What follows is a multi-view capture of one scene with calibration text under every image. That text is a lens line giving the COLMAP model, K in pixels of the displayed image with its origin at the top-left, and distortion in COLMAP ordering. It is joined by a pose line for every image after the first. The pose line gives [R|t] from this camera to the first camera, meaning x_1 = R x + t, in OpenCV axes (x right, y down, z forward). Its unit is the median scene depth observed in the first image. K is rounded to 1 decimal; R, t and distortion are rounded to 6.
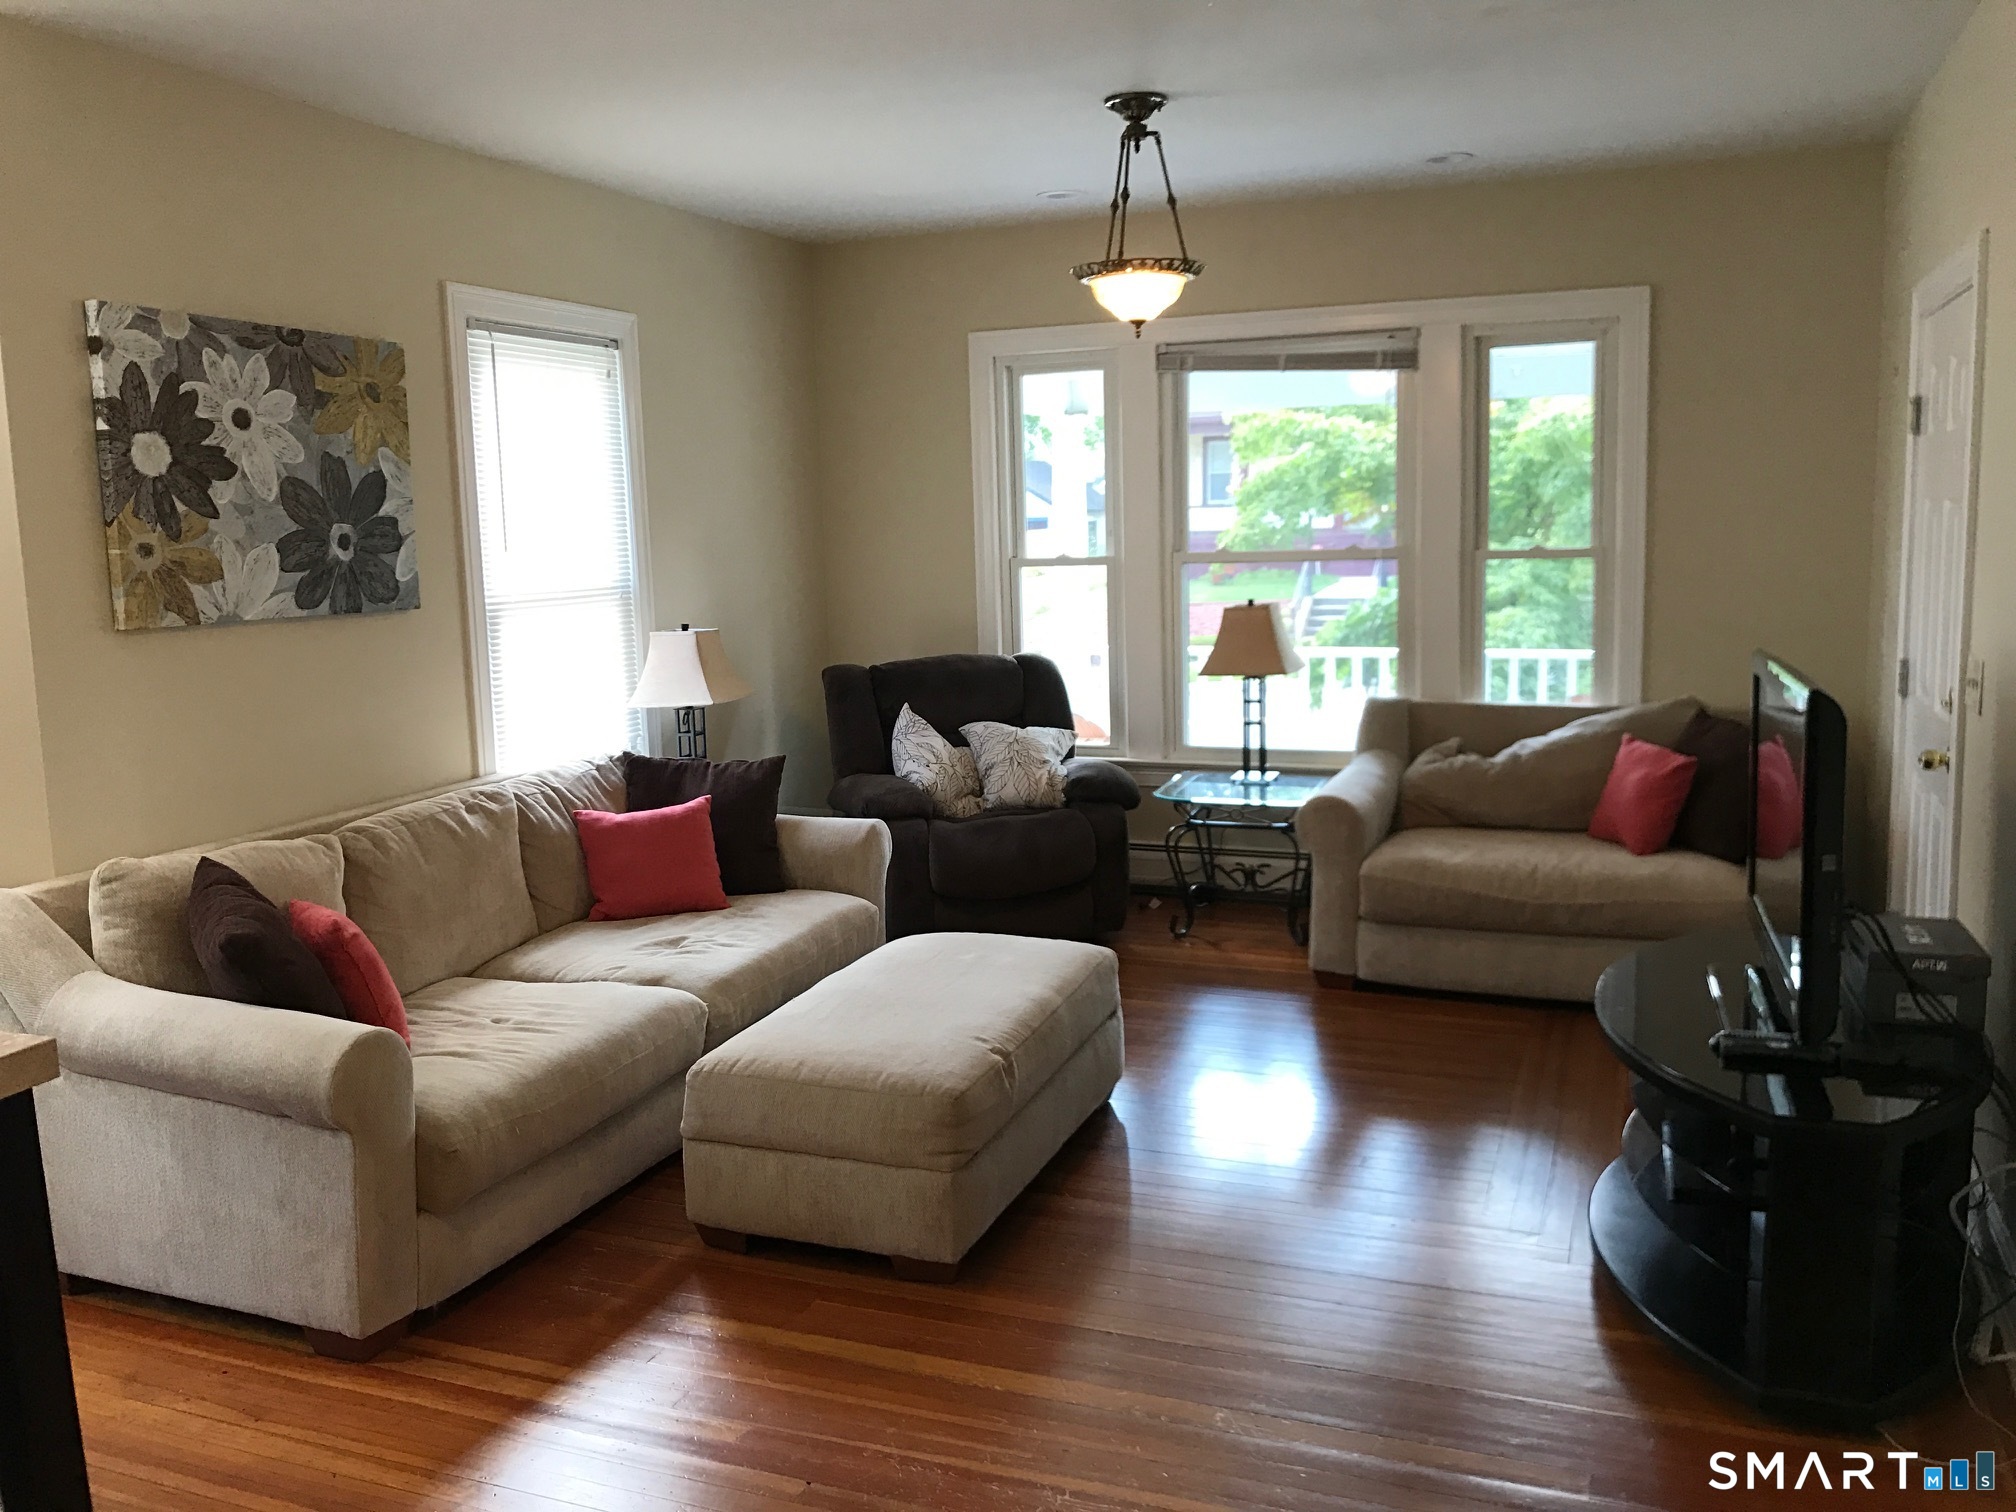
lens RADIAL K [[1644.4, 0, 977.8], [0, 1644.4, 747.7], [0, 0, 1]] dist [0.000703, 0.003973]
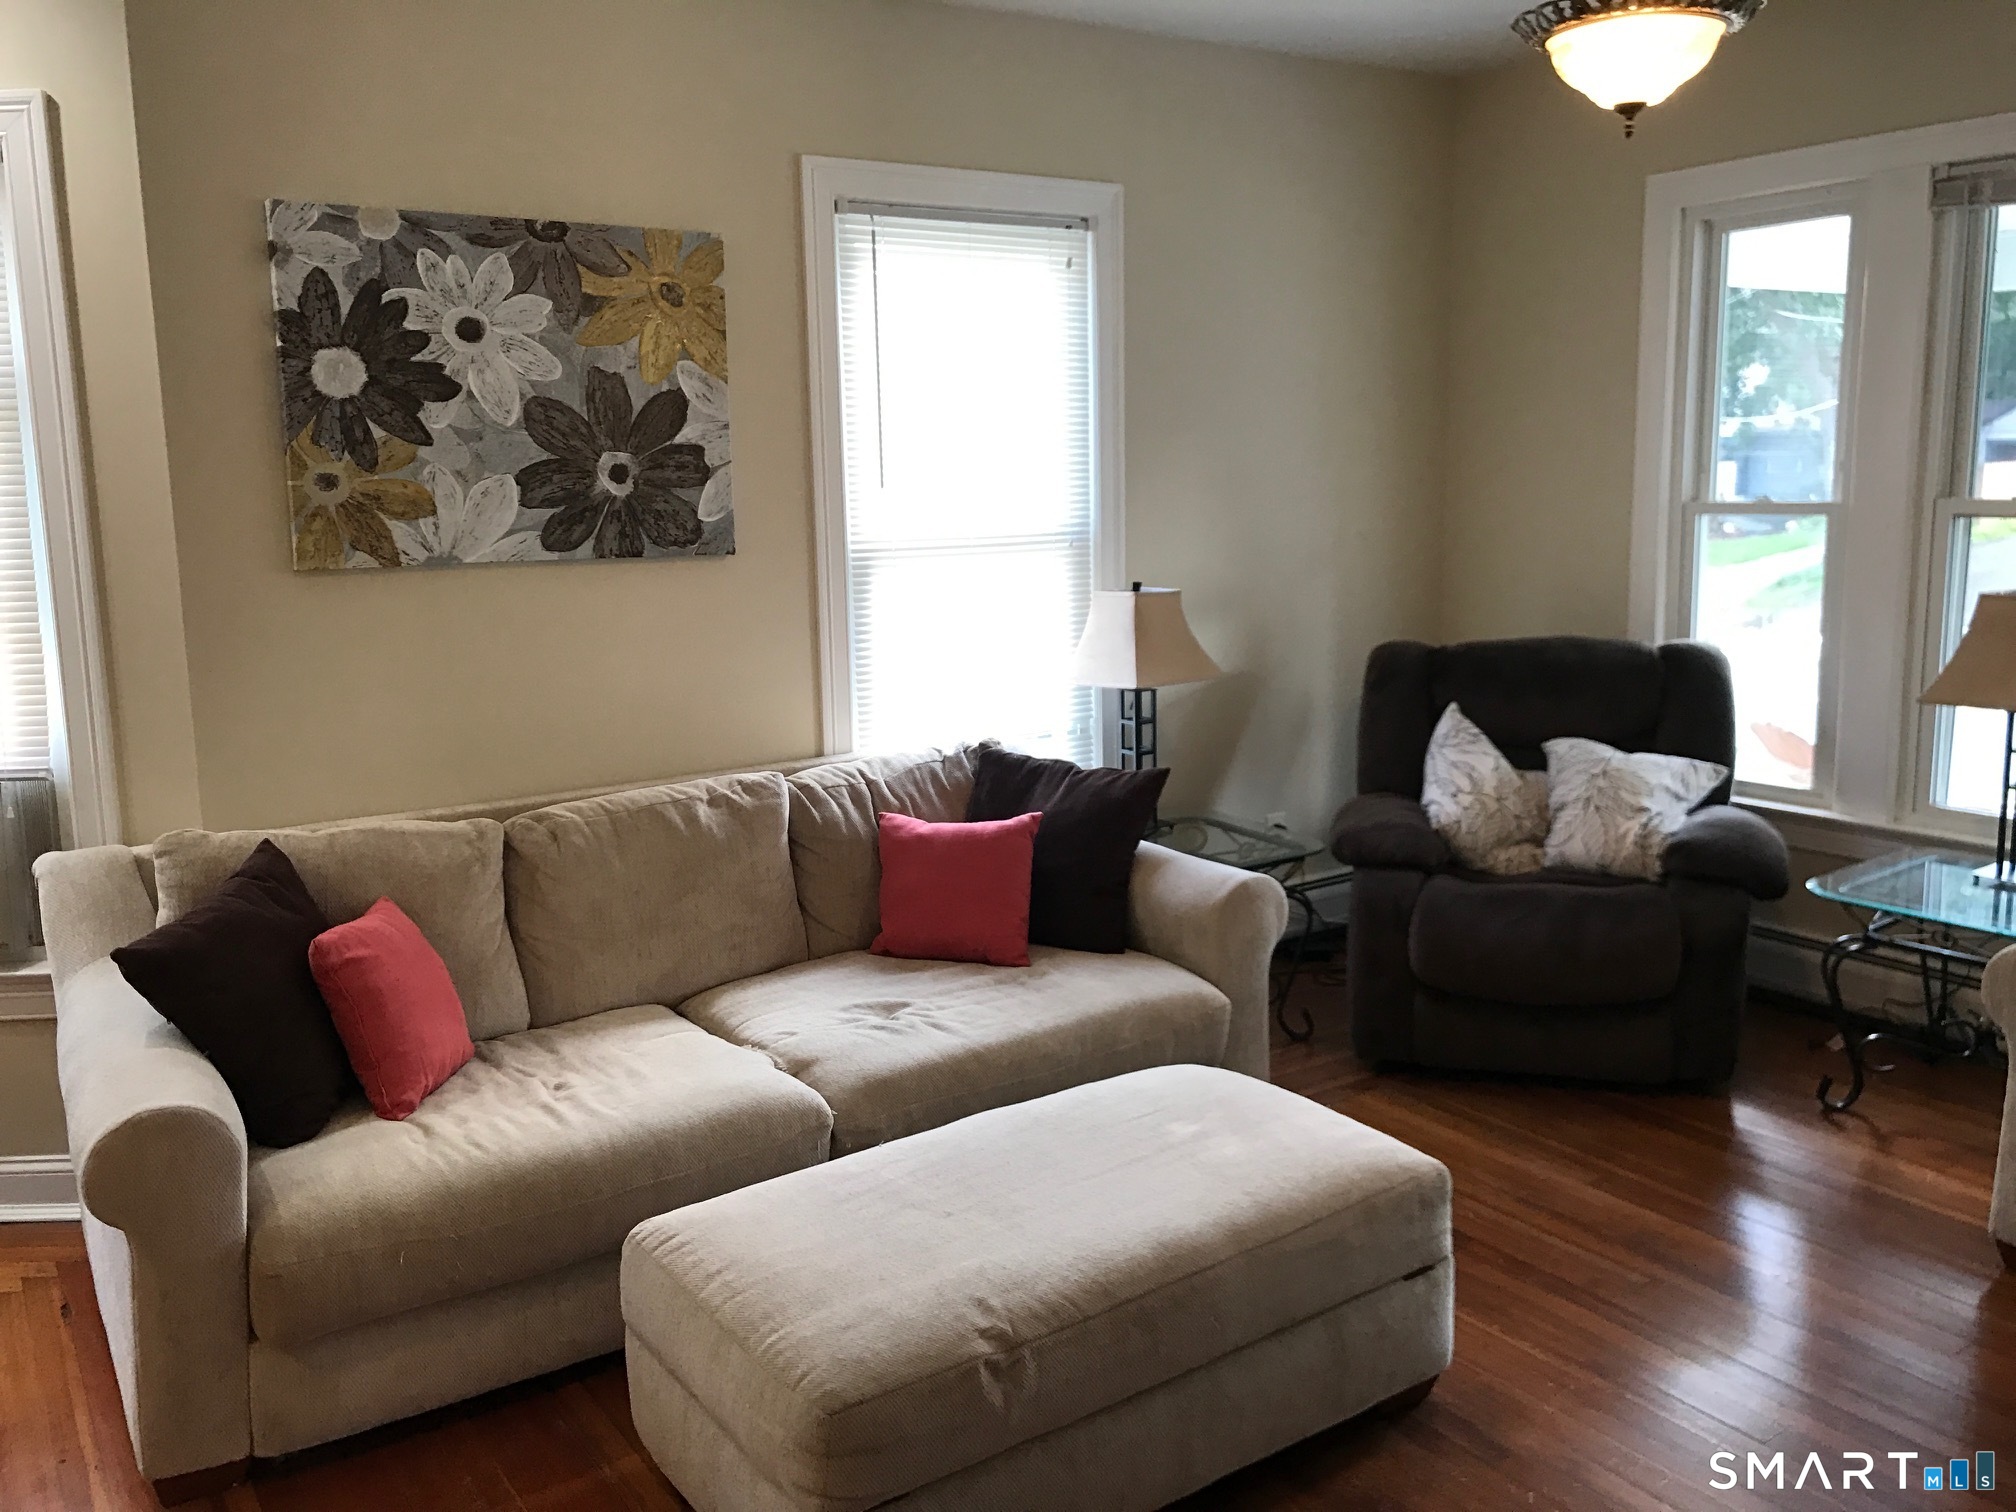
lens RADIAL K [[1625.3, 0, 1009.4], [0, 1625.3, 733.5], [0, 0, 1]] dist [0.050953, -0.094842]
pose [[0.825037, 0.101491, -0.555891, 0.286695], [-0.078918, 0.994793, 0.064495, -0.066042], [0.559542, -0.009341, 0.828750, 0.441035]]
